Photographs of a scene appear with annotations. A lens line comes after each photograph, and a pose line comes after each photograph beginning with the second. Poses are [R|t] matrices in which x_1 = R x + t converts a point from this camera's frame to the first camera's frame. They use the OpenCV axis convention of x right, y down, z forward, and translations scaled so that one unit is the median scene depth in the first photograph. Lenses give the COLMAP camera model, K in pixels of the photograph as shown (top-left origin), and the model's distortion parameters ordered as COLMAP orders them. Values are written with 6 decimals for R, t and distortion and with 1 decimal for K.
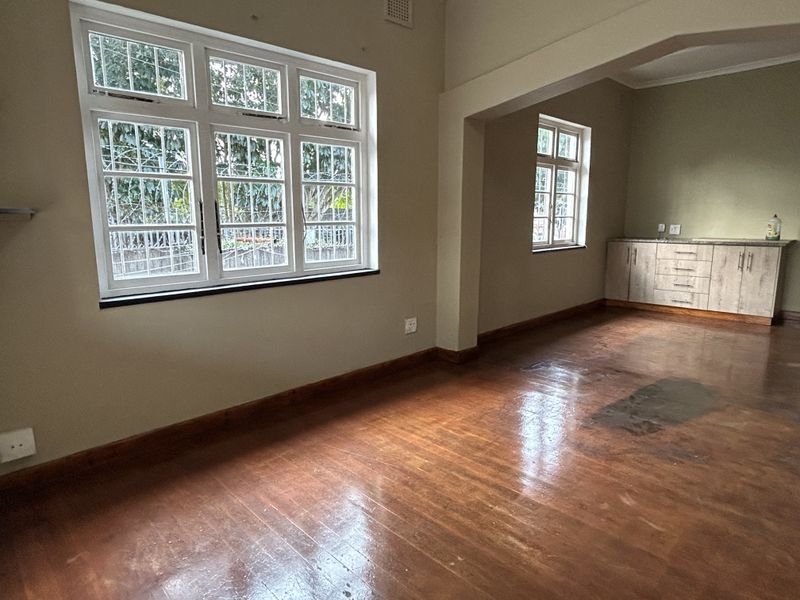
lens RADIAL K [[485.5, 0, 395.2], [0, 485.5, 295.9], [0, 0, 1]] dist [-0.005599, 0.000917]
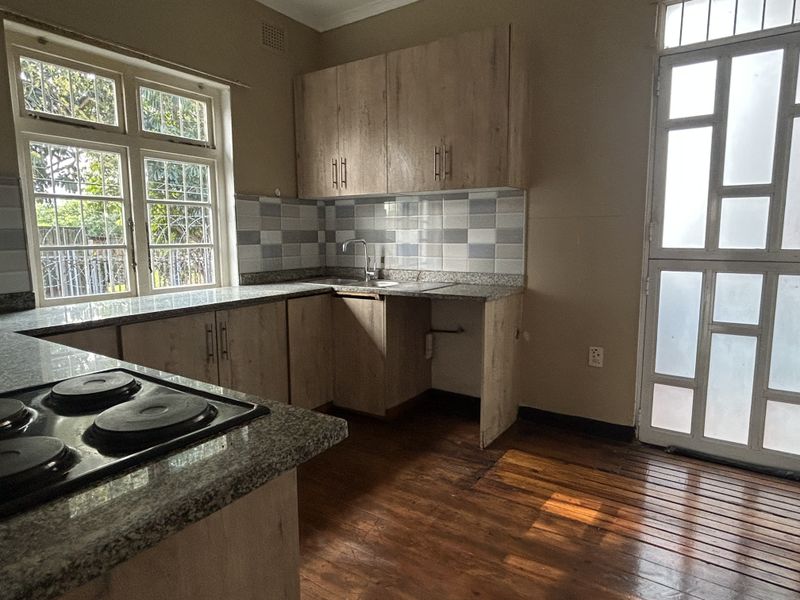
lens RADIAL K [[485.5, 0, 389.9], [0, 485.5, 299.2], [0, 0, 1]] dist [-0.005599, 0.000917]
pose [[0.968707, -0.036582, 0.245495, 0.918649], [0.045400, 0.998508, -0.030354, -0.159220], [-0.244018, 0.040550, 0.968923, 0.892834]]
